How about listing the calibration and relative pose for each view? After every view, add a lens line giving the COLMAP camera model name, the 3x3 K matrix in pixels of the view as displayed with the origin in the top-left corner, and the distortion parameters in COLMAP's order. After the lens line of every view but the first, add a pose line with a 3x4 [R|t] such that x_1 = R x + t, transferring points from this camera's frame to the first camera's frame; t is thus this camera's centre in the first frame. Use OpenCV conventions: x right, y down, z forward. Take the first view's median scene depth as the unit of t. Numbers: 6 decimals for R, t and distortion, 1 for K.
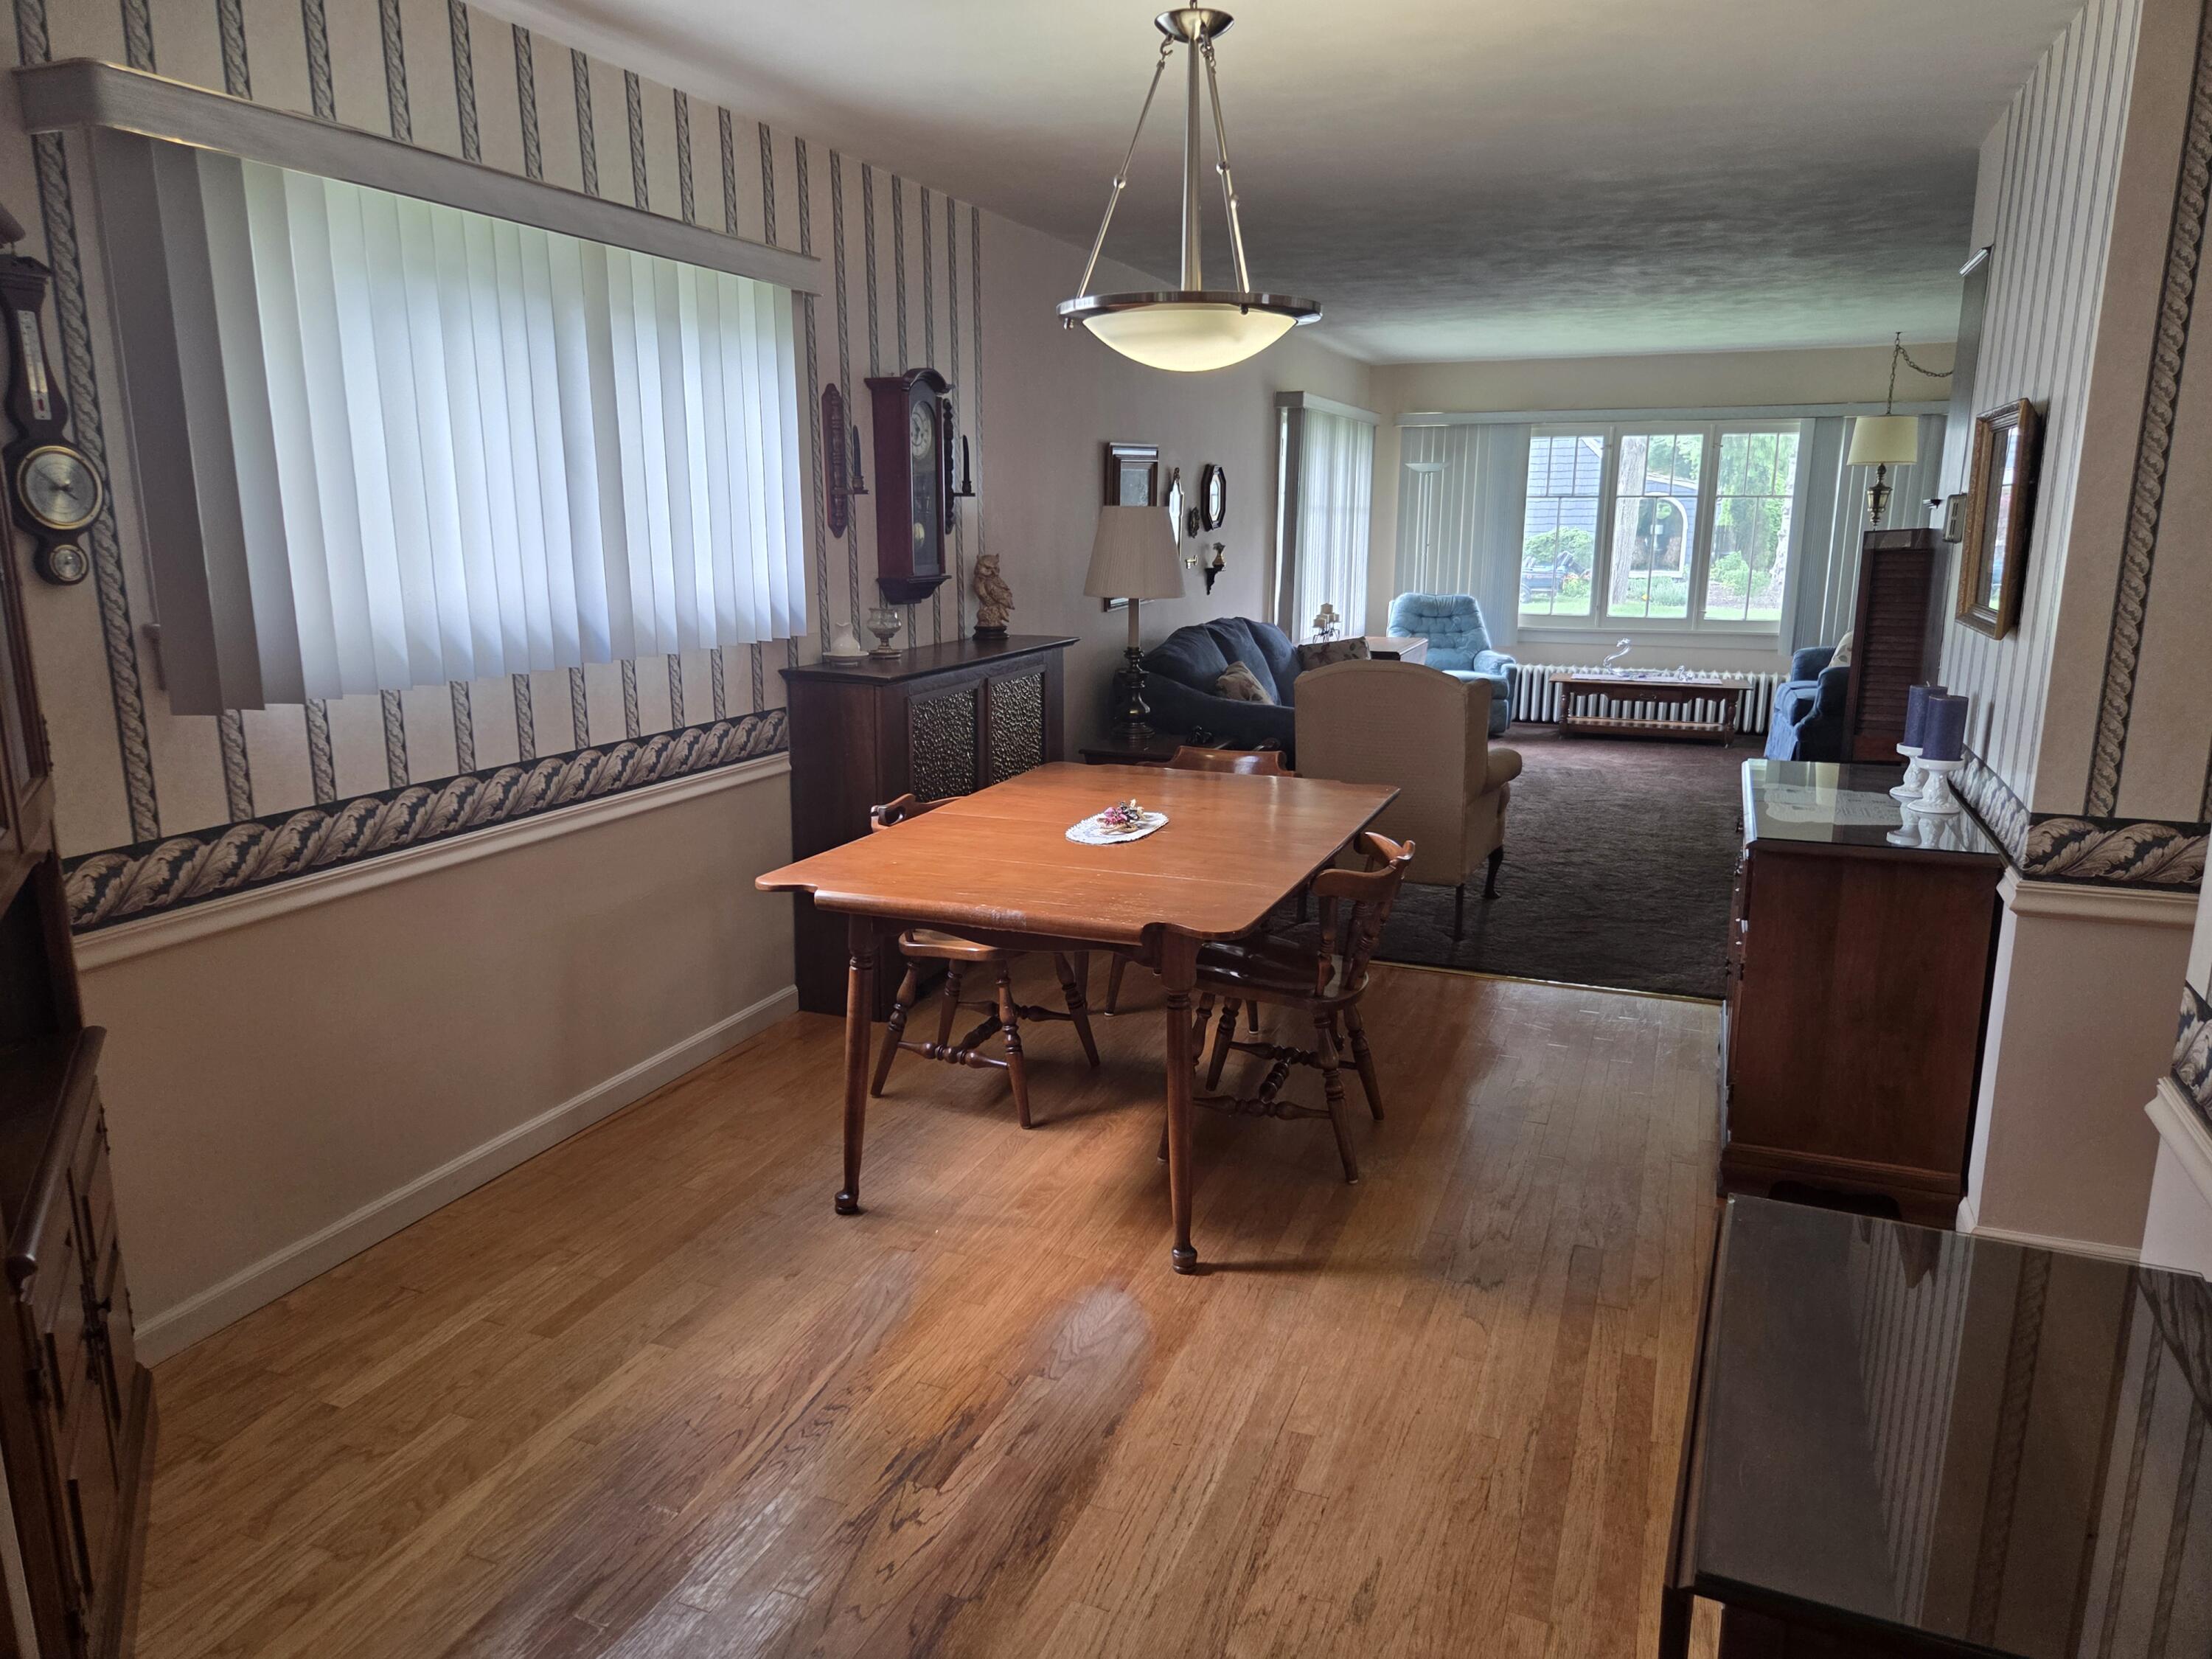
lens RADIAL K [[1483.4, 0, 1095.6], [0, 1483.4, 831.7], [0, 0, 1]] dist [0.060750, -0.038199]
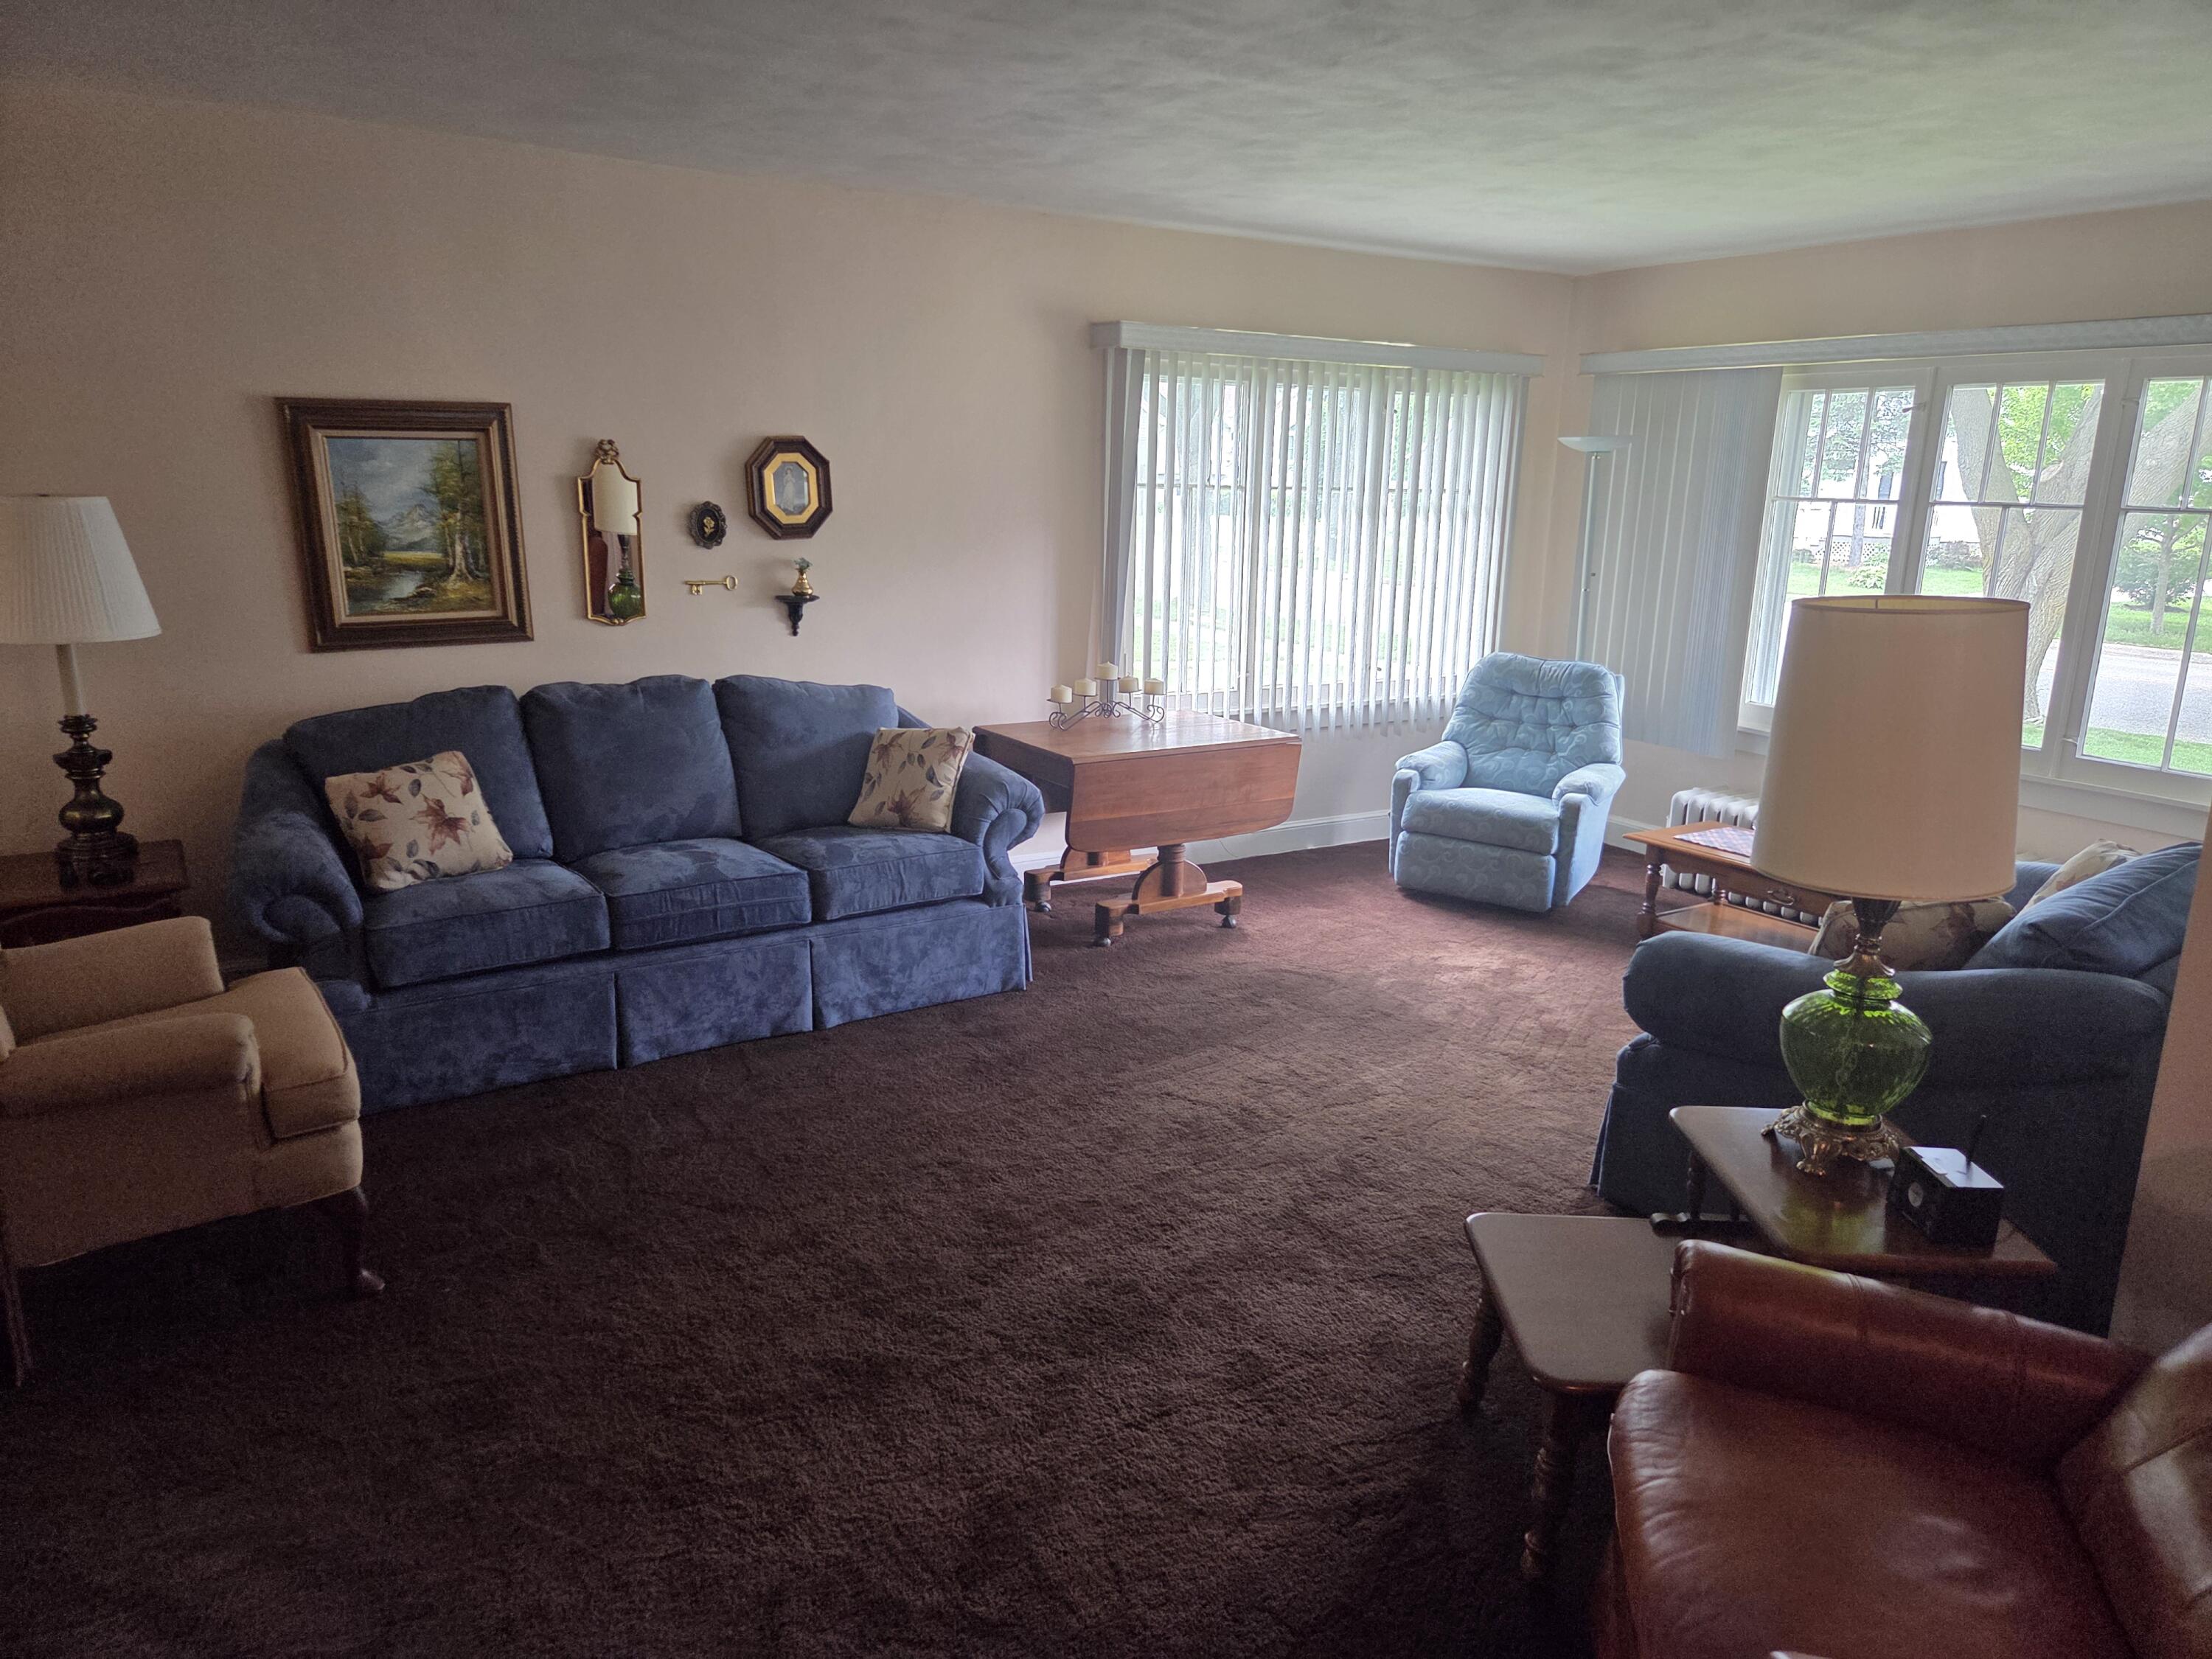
lens RADIAL K [[1483.4, 0, 1099.3], [0, 1483.4, 827.4], [0, 0, 1]] dist [0.060750, -0.038199]
pose [[0.810364, 0.151750, -0.565934, 0.473698], [-0.144095, 0.987830, 0.058548, -0.112200], [0.567931, 0.034104, 0.822369, 0.452222]]
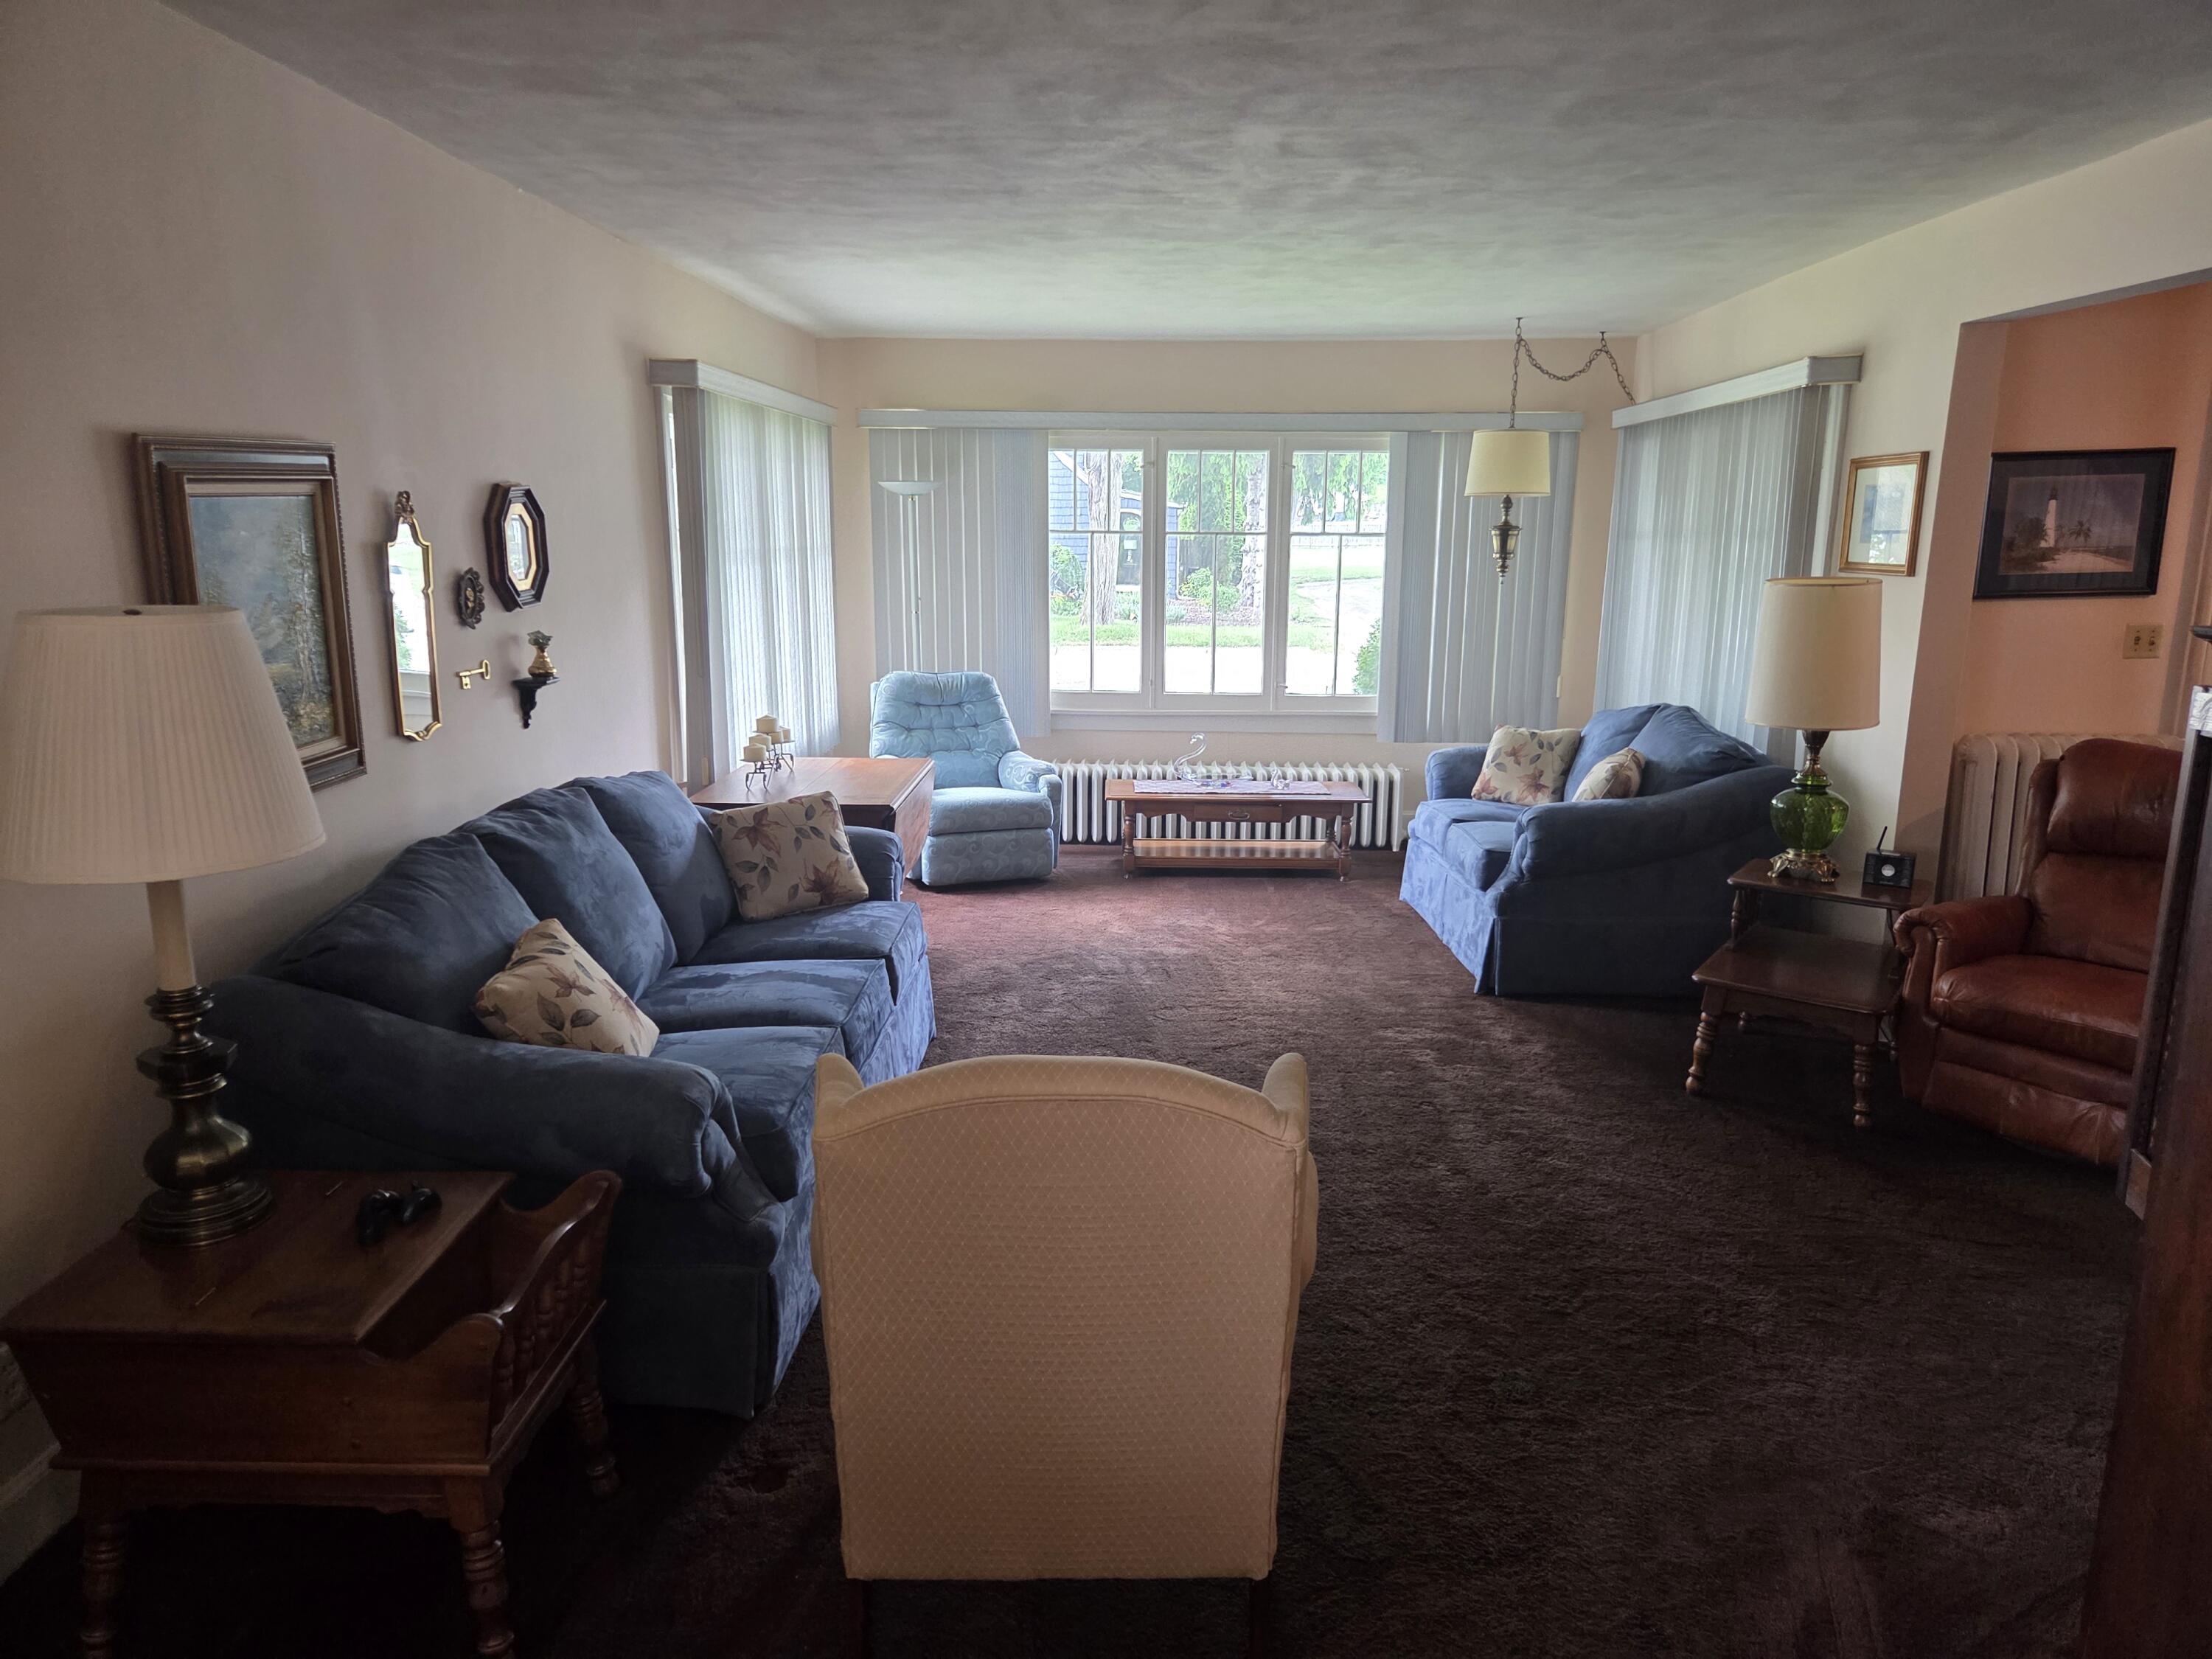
lens RADIAL K [[1483.4, 0, 1115.4], [0, 1483.4, 824.8], [0, 0, 1]] dist [0.060750, -0.038199]
pose [[0.938198, -0.068776, 0.339196, 0.074795], [0.072026, 0.997398, 0.003011, -0.093721], [-0.338521, 0.021606, 0.940711, 0.359448]]
